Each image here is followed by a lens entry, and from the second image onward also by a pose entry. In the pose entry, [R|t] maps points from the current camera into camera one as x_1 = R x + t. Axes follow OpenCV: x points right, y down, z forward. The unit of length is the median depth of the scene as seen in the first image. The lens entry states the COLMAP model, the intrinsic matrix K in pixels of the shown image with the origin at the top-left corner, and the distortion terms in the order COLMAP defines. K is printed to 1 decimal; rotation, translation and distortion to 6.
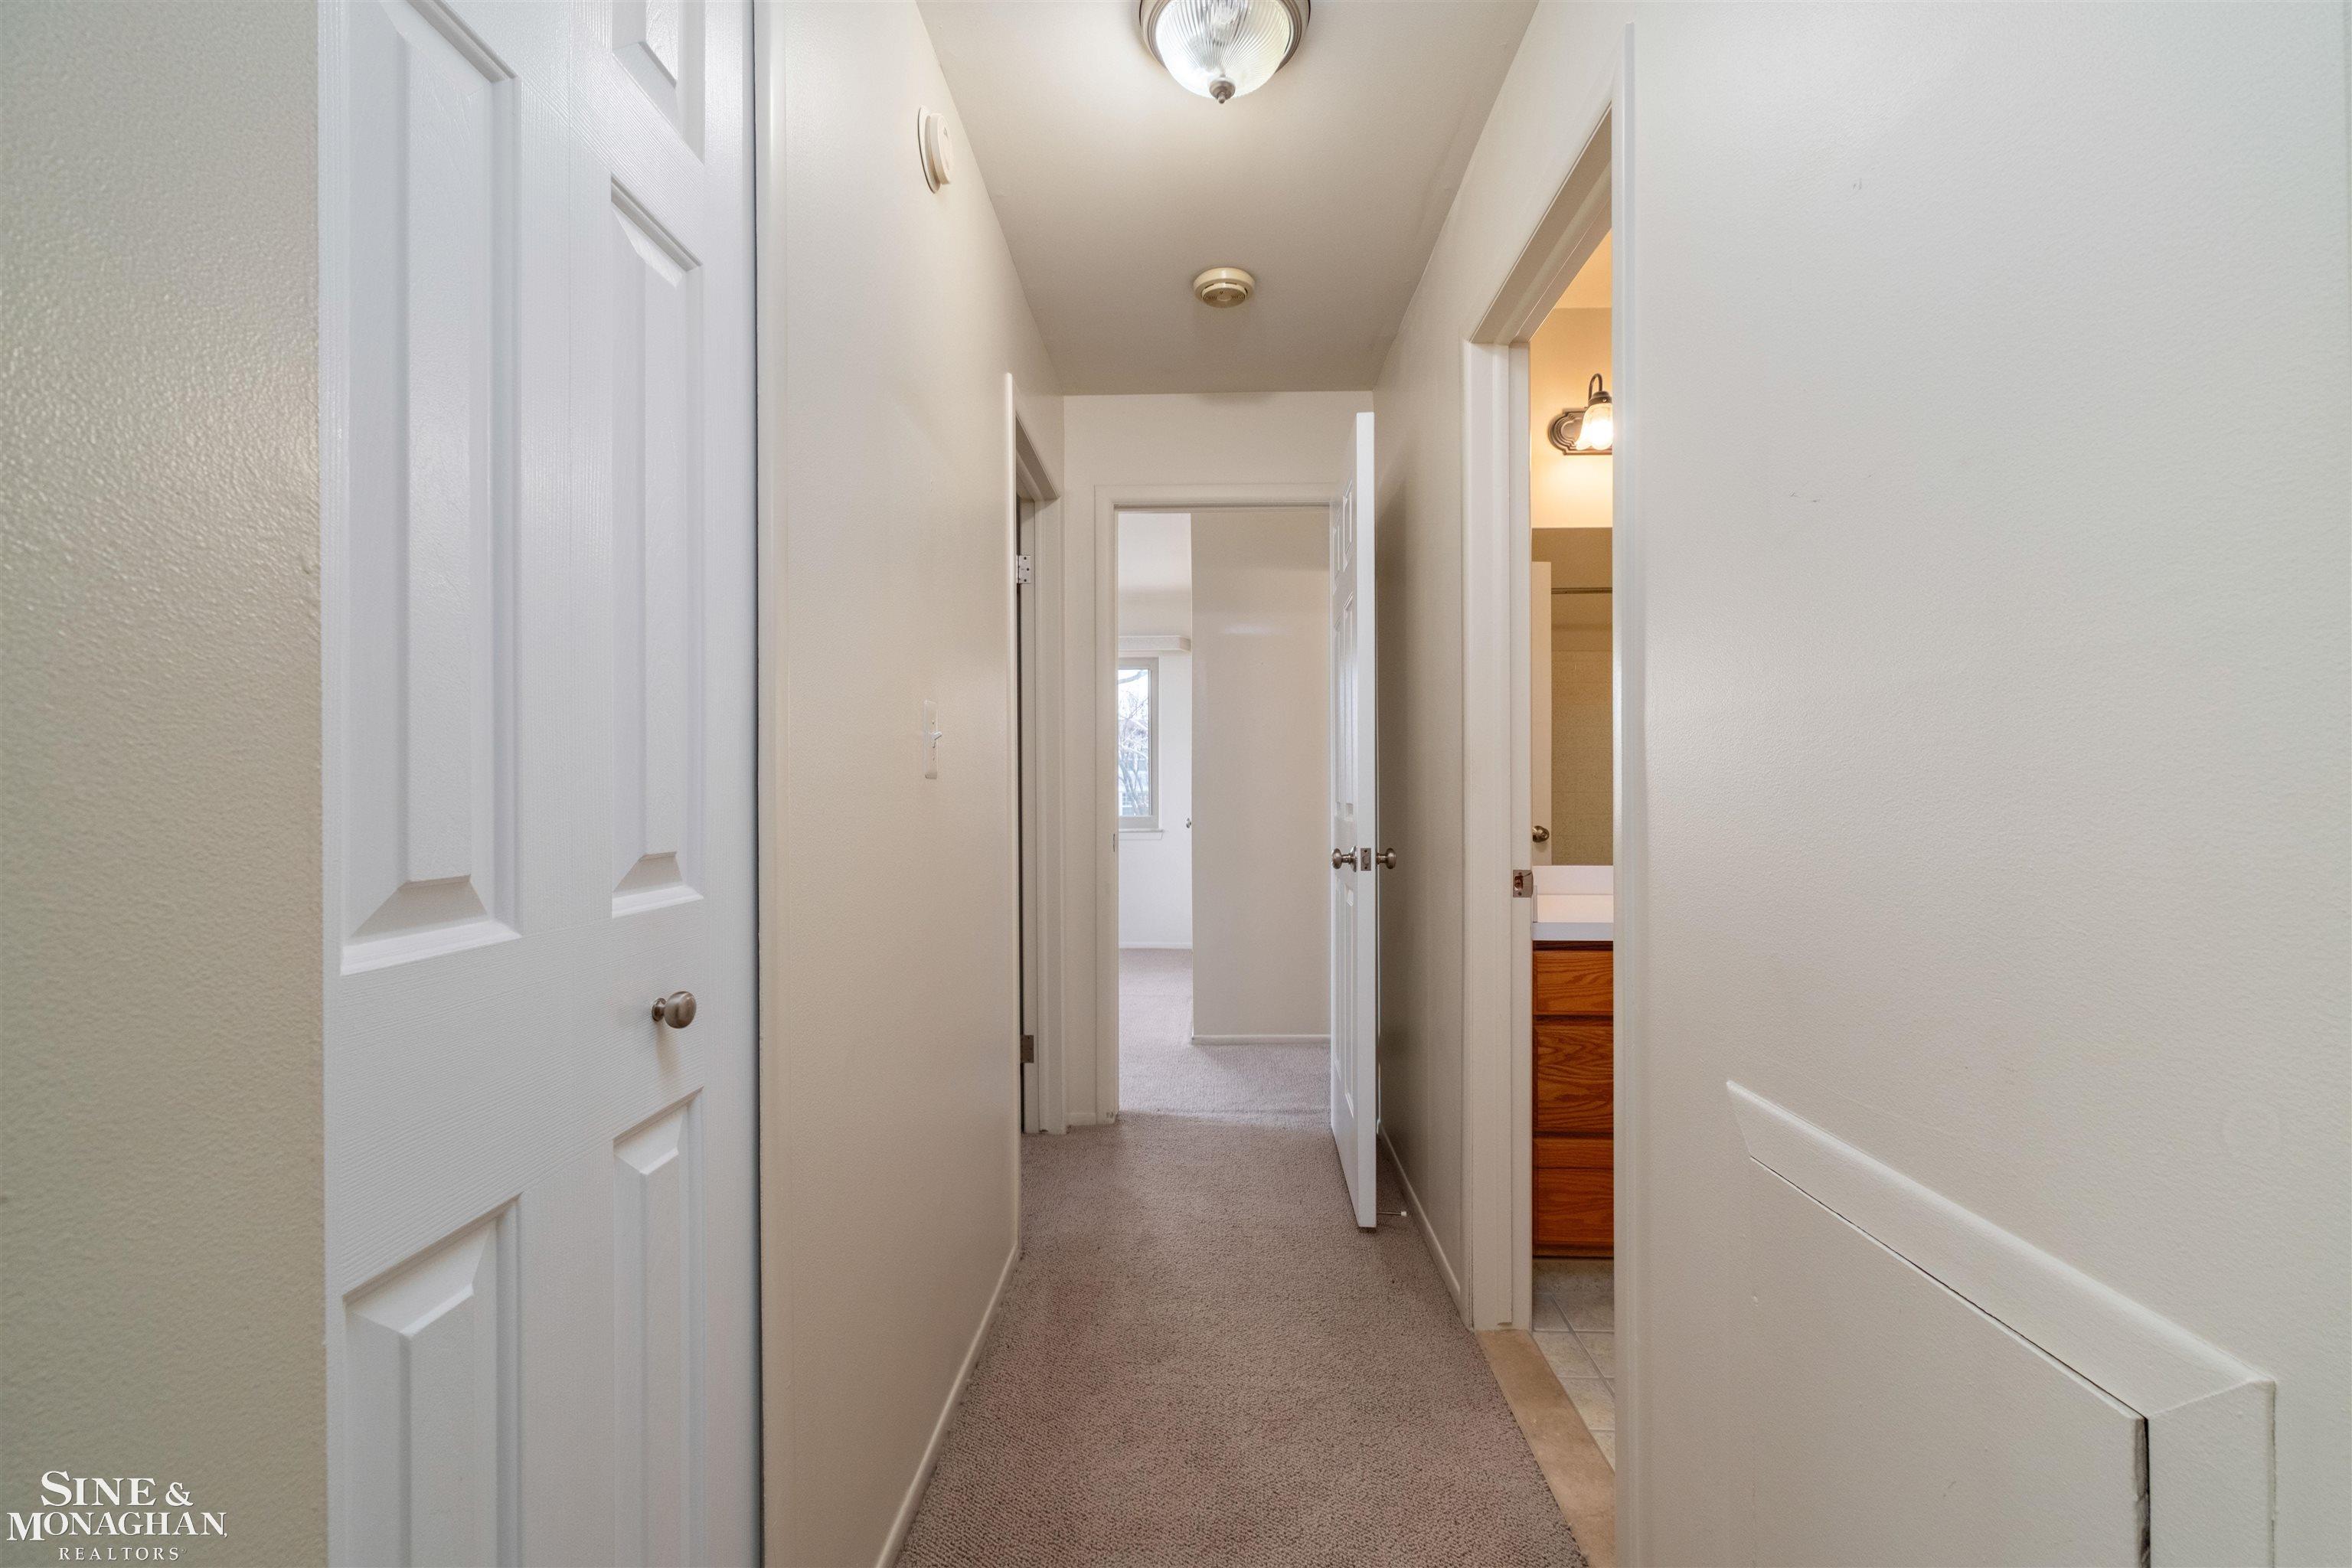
lens RADIAL K [[956.5, 0, 1177.1], [0, 956.5, 790.0], [0, 0, 1]] dist [-0.000804, -0.000084]
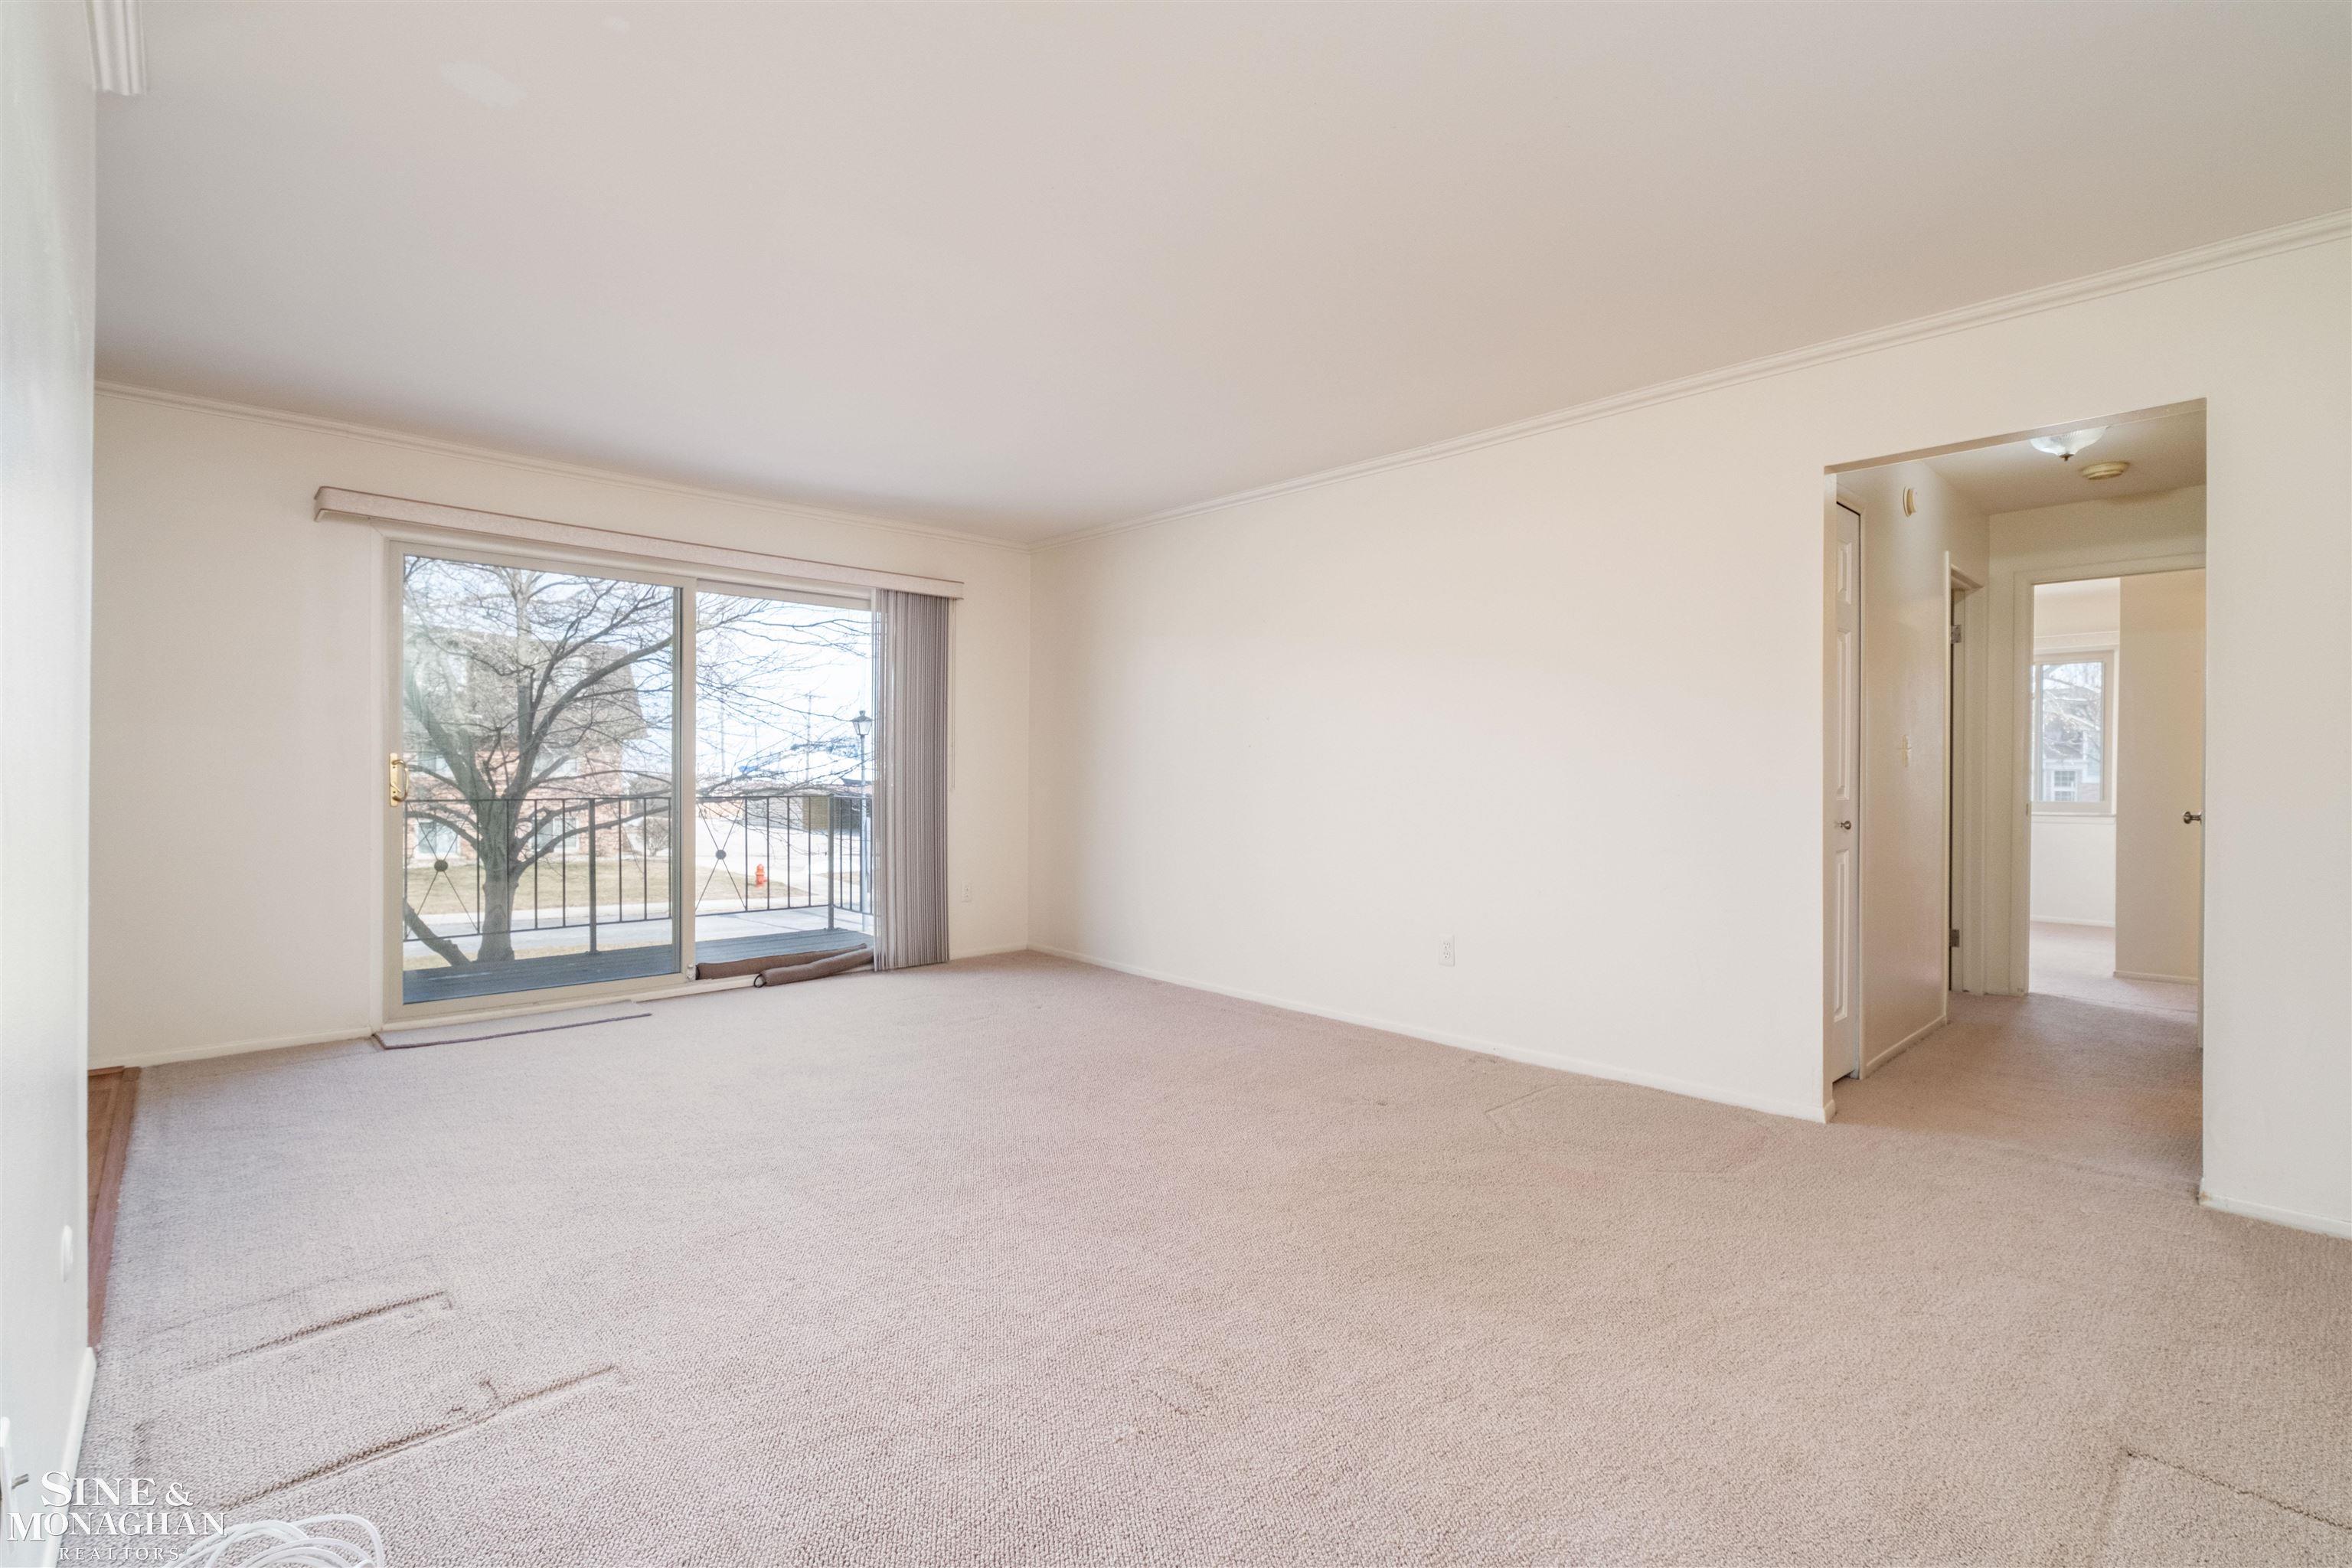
lens RADIAL K [[1074.0, 0, 1186.5], [0, 1074.0, 779.5], [0, 0, 1]] dist [-0.001237, 0.000063]
pose [[0.711404, 0.012732, -0.702668, 0.183936], [-0.005703, 0.999908, 0.012343, -0.004741], [0.702760, -0.004774, 0.711411, -1.151789]]
